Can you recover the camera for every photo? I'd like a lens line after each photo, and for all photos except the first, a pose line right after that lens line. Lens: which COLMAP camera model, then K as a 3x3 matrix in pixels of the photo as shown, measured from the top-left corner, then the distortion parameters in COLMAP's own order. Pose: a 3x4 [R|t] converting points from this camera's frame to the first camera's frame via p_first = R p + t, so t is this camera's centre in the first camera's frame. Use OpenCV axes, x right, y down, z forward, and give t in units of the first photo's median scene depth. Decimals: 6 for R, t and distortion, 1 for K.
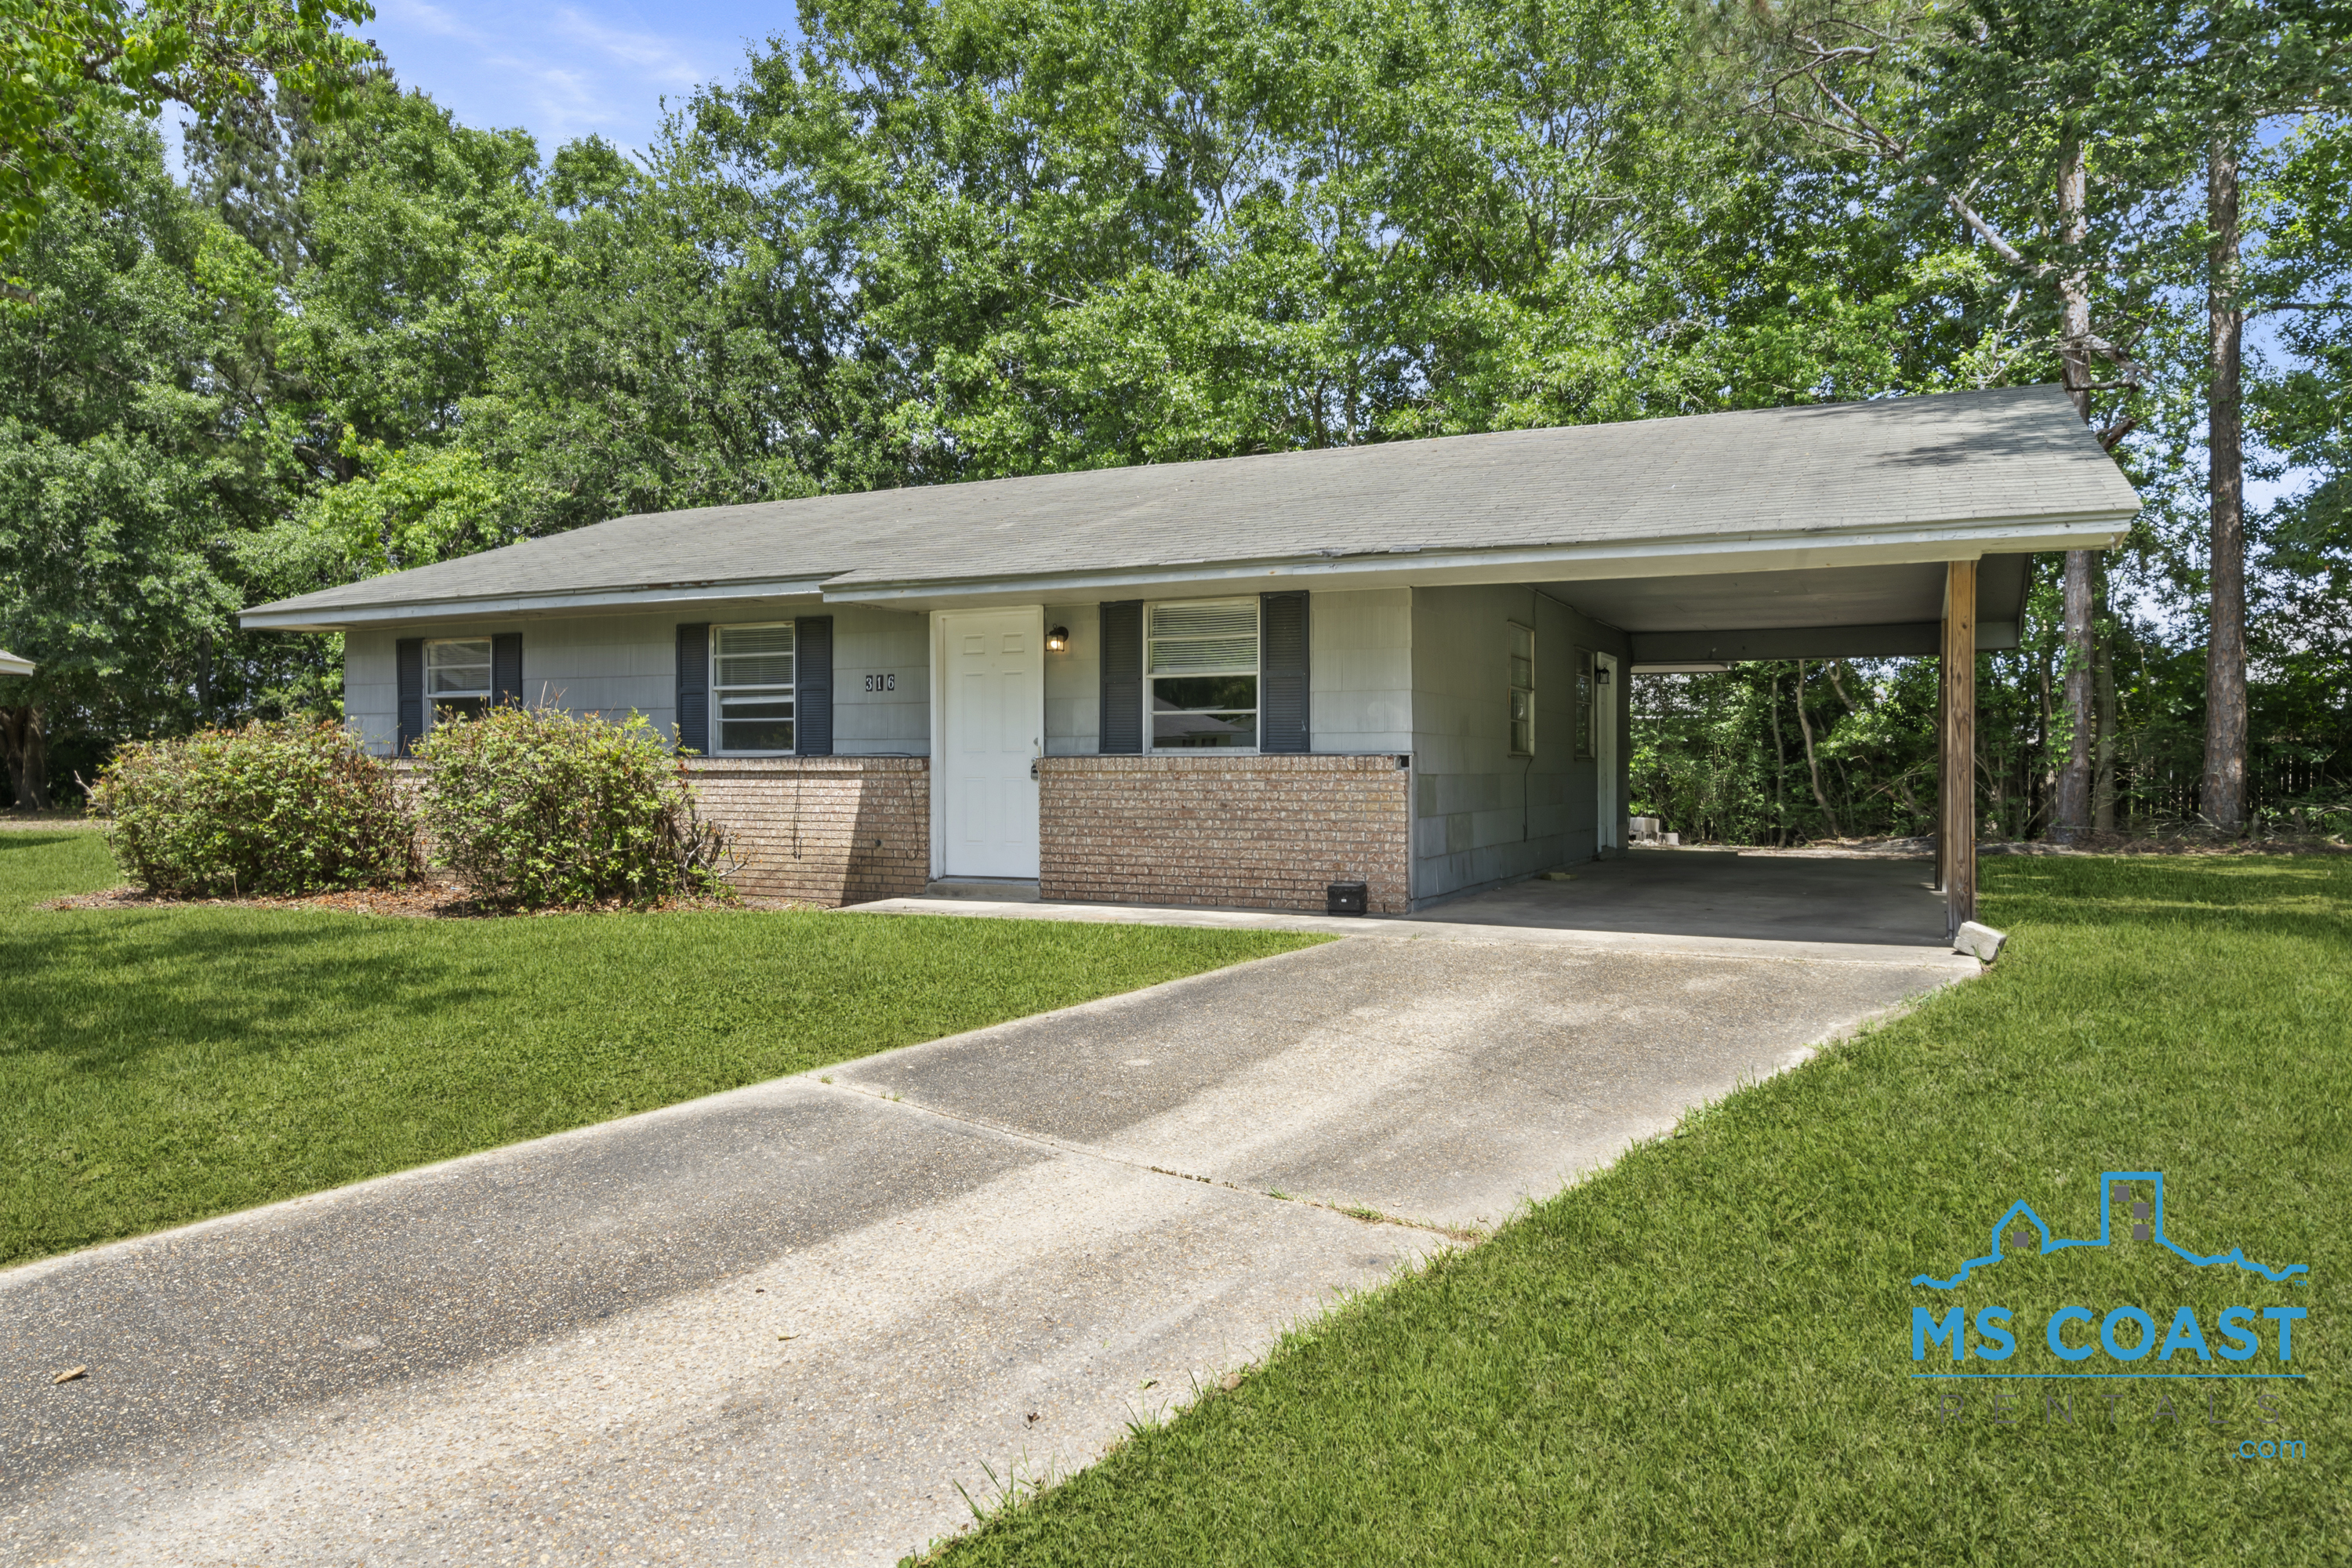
lens RADIAL K [[1525.9, 0, 1177.0], [0, 1525.9, 787.1], [0, 0, 1]] dist [0.006631, 0.000124]
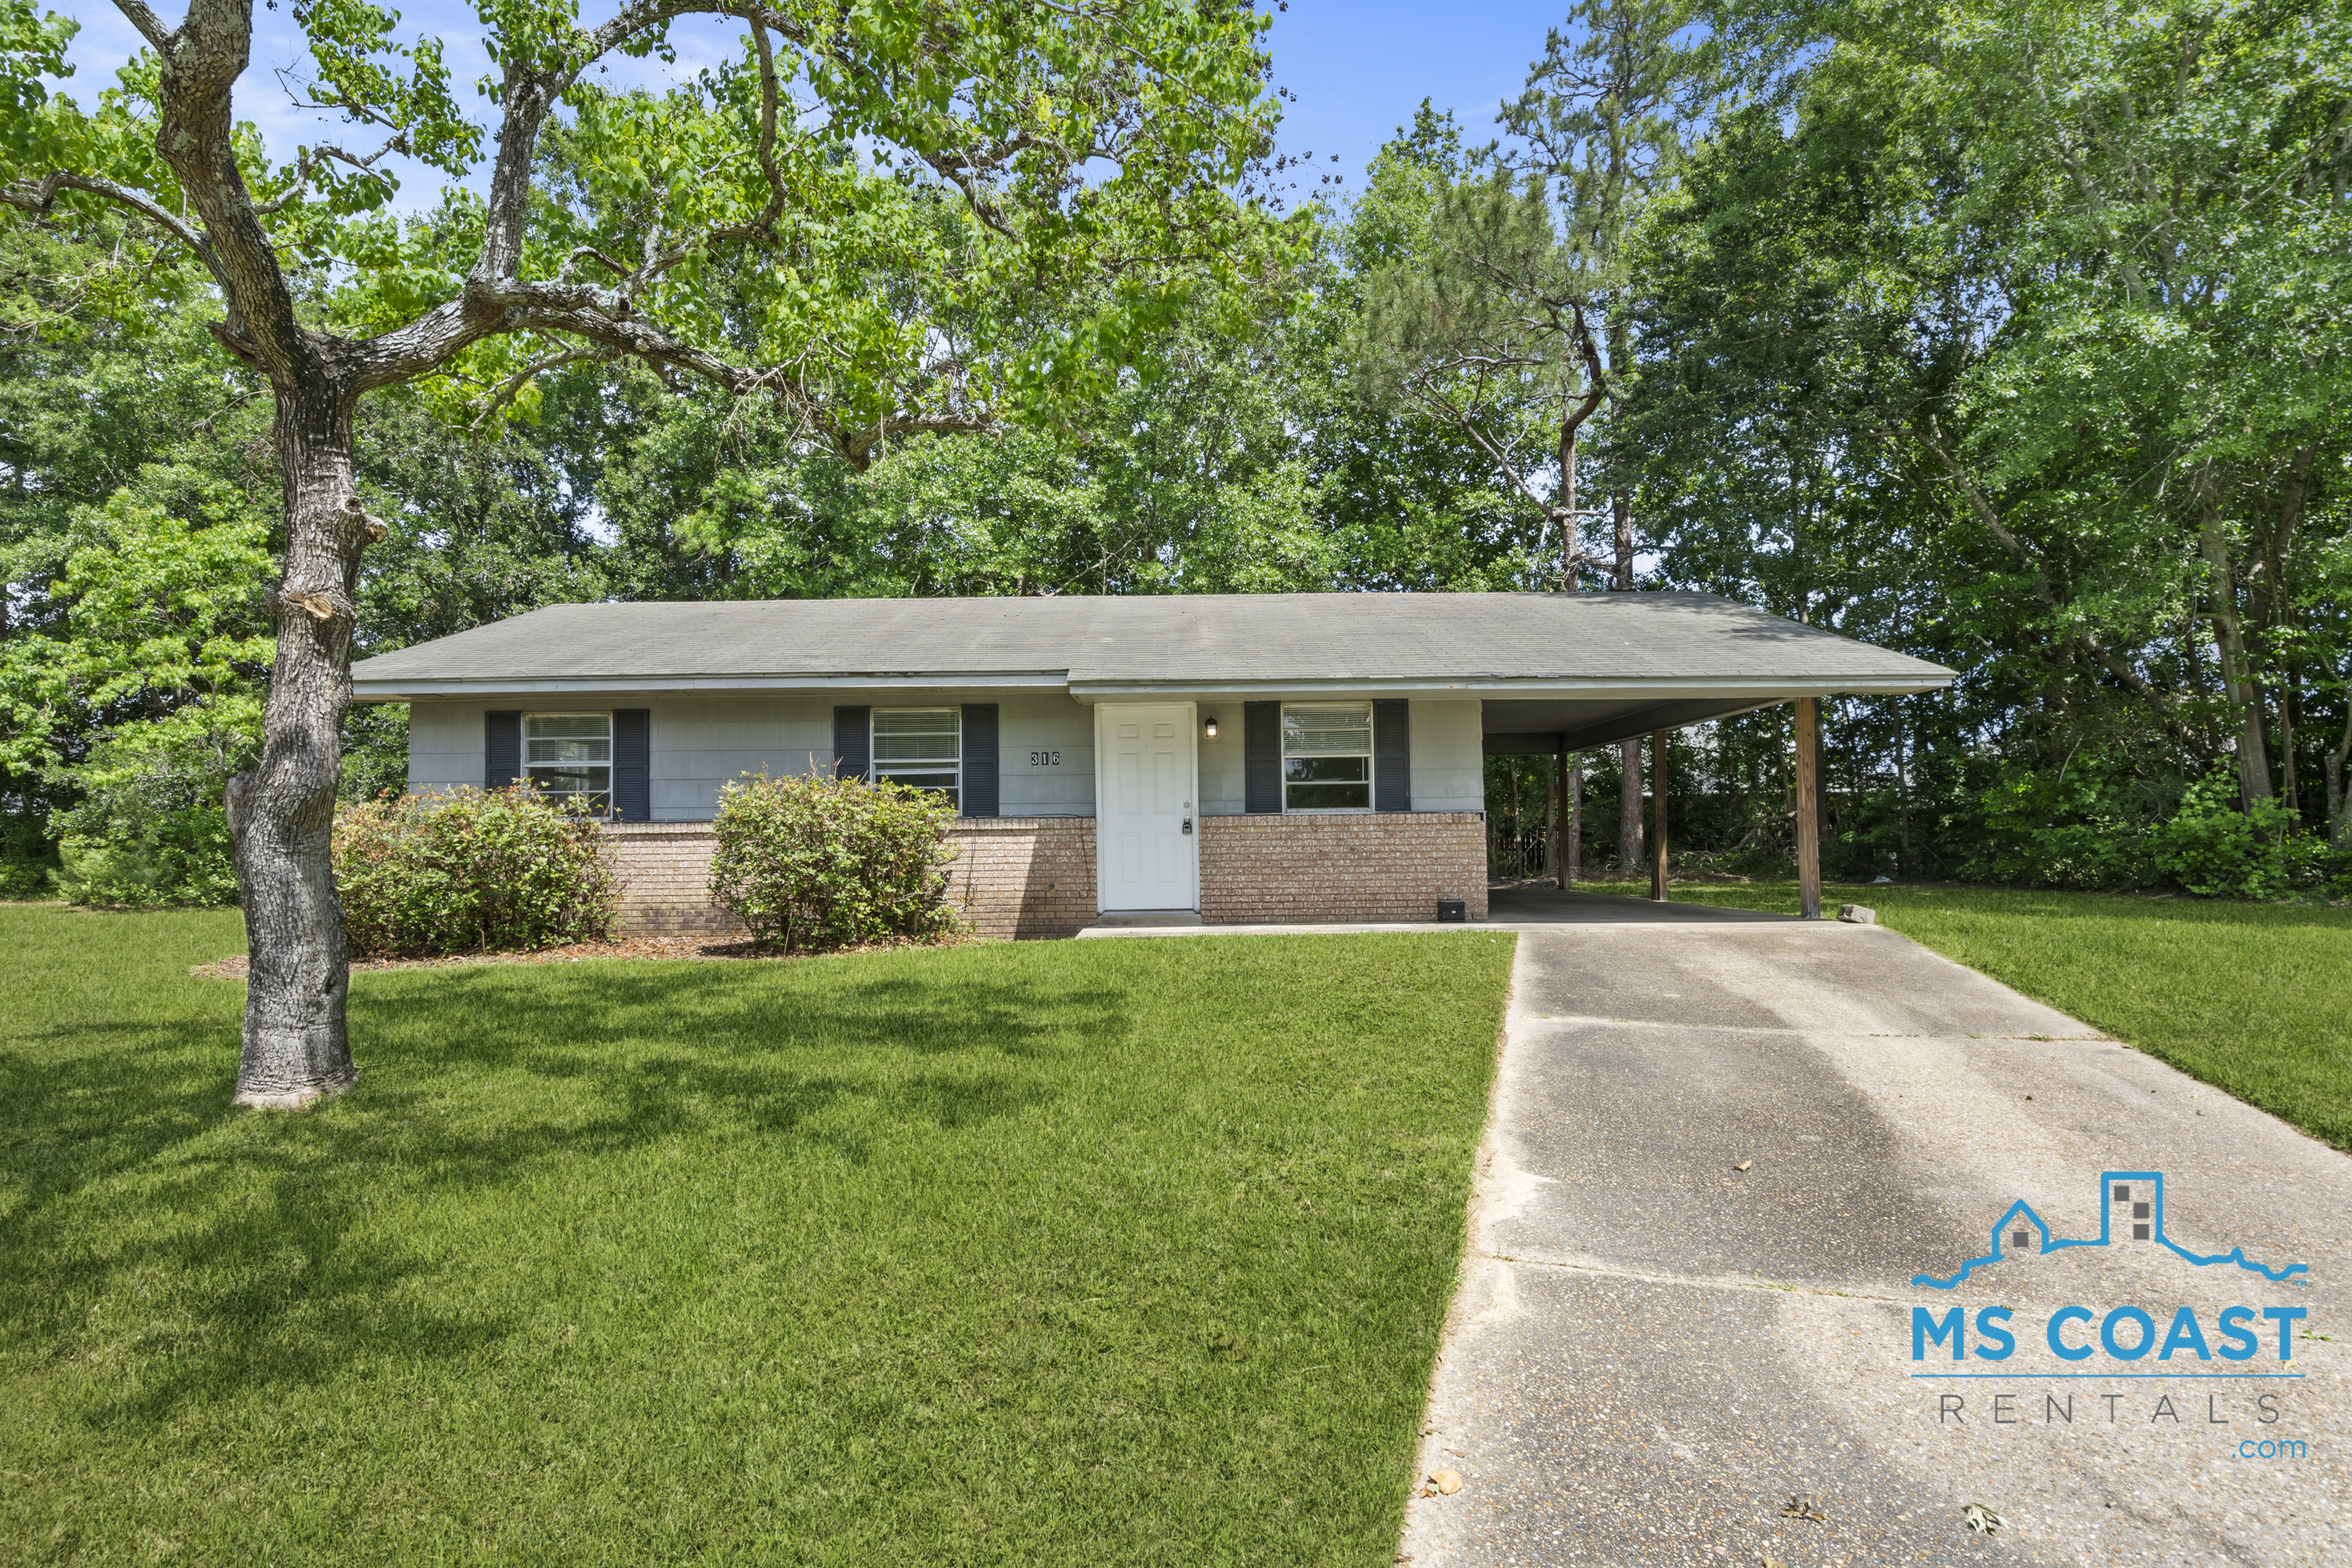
lens RADIAL K [[1279.9, 0, 1175.2], [0, 1279.9, 780.0], [0, 0, 1]] dist [0.018927, 0.000467]
pose [[0.899076, 0.012502, 0.437614, -0.585589], [0.018292, 0.997647, -0.066081, 0.021830], [-0.437411, 0.067417, 0.896731, 0.008578]]
